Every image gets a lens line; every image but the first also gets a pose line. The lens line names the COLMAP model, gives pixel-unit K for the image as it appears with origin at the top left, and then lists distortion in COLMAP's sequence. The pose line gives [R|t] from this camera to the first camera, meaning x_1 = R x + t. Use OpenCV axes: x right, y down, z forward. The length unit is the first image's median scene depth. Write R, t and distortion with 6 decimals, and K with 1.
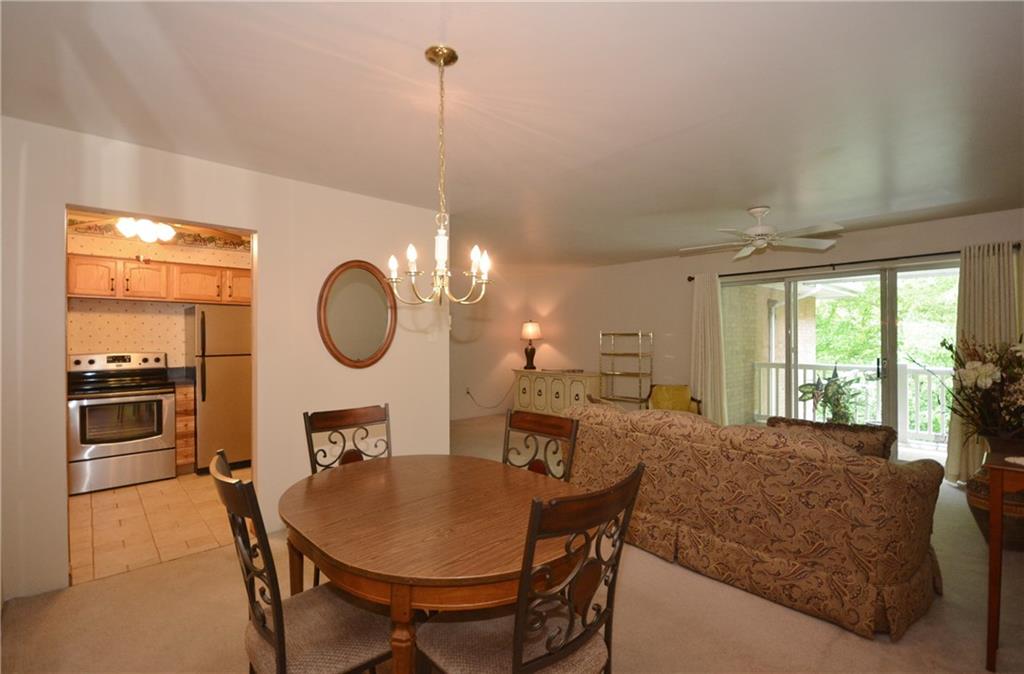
lens RADIAL K [[454.2, 0, 512.0], [0, 454.2, 337.0], [0, 0, 1]] dist [-0.002748, -0.000316]
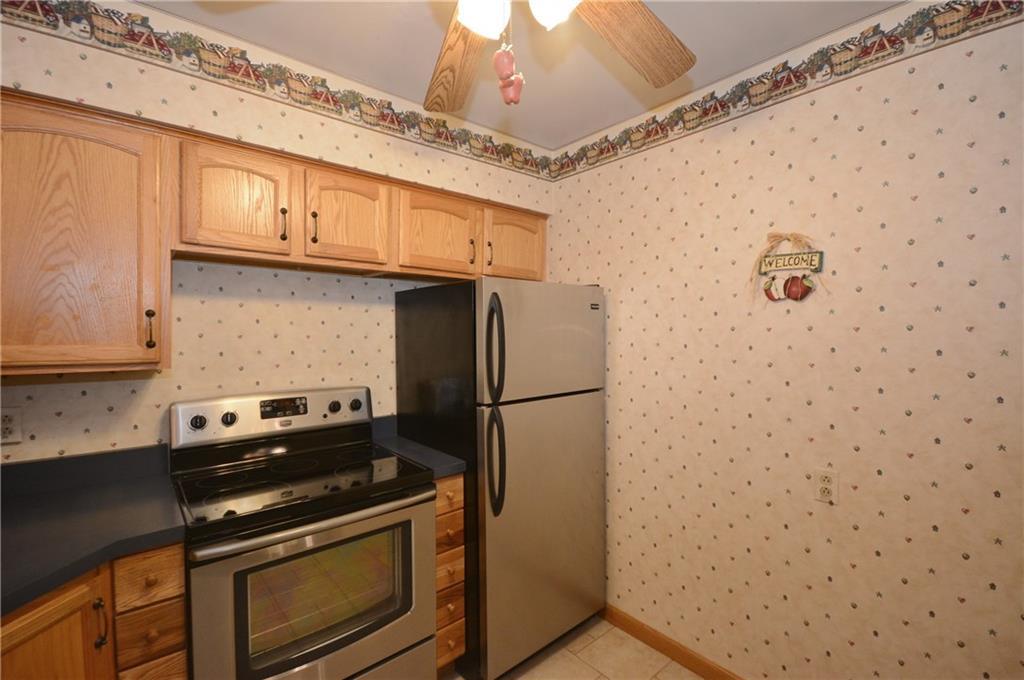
lens RADIAL K [[453.1, 0, 514.9], [0, 453.1, 338.8], [0, 0, 1]] dist [0.008167, -0.010125]
pose [[0.999211, -0.000047, -0.039728, -0.639817], [0.000528, 0.999927, 0.012097, -0.020533], [0.039725, -0.012109, 0.999137, 0.589851]]
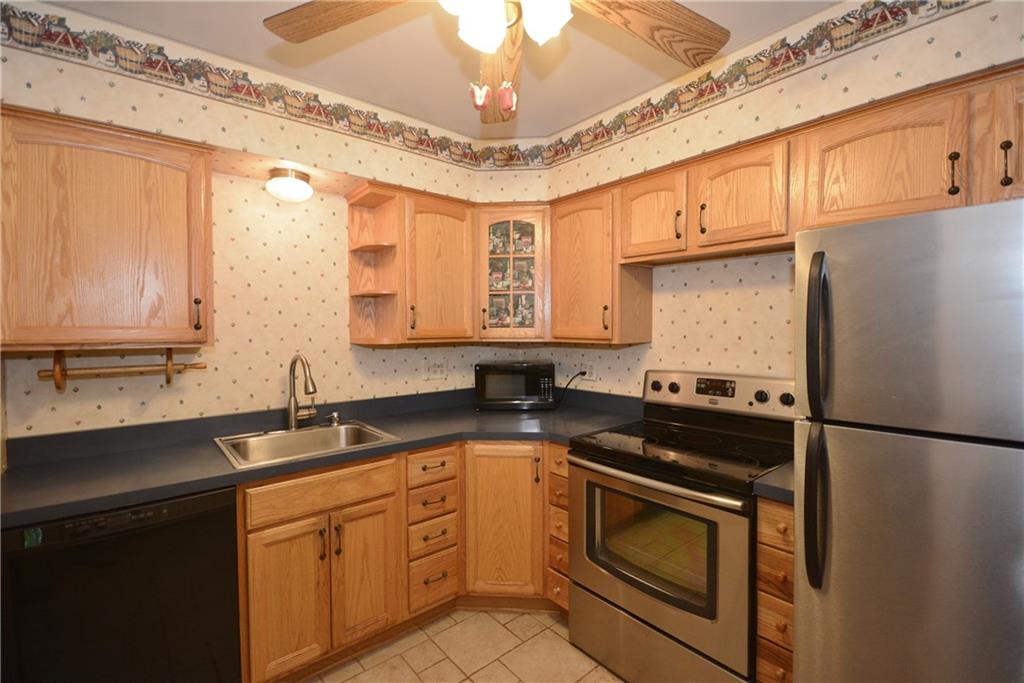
lens RADIAL K [[453.1, 0, 514.9], [0, 453.1, 340.3], [0, 0, 1]] dist [0.008167, -0.010125]
pose [[-0.050232, 0.029092, -0.998314, -0.399921], [0.003848, 0.999574, 0.028936, -0.013384], [0.998730, -0.002388, -0.050322, 0.824971]]
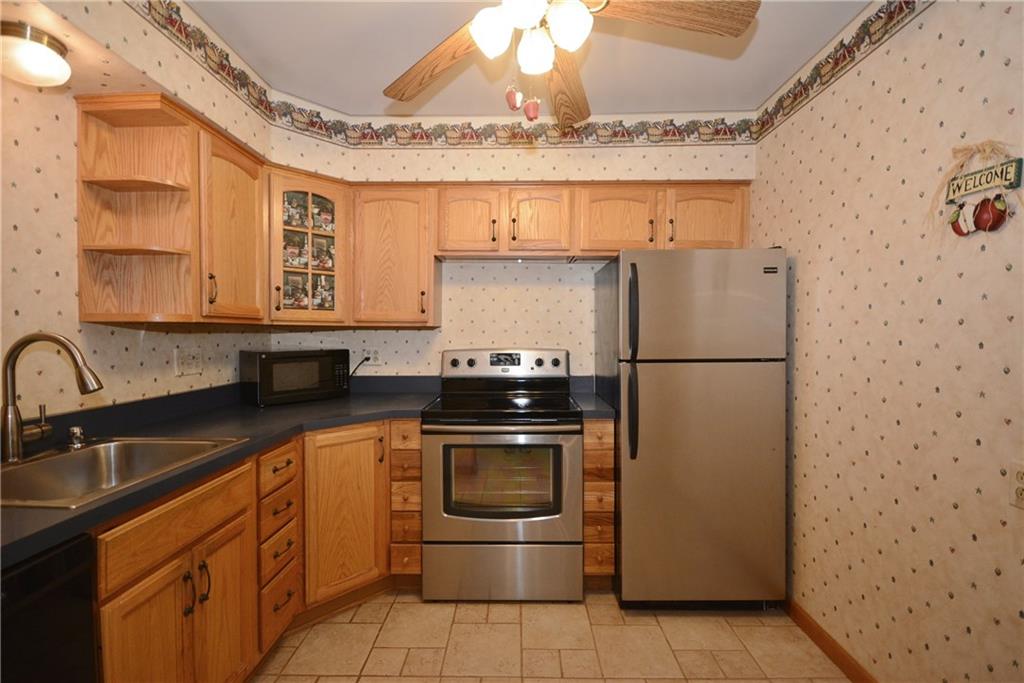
lens RADIAL K [[453.1, 0, 514.9], [0, 453.1, 340.3], [0, 0, 1]] dist [0.008167, -0.010125]
pose [[0.721620, 0.011331, -0.692197, -0.442805], [-0.000990, 0.999882, 0.015335, 0.014182], [0.692289, -0.010381, 0.721546, 0.576558]]
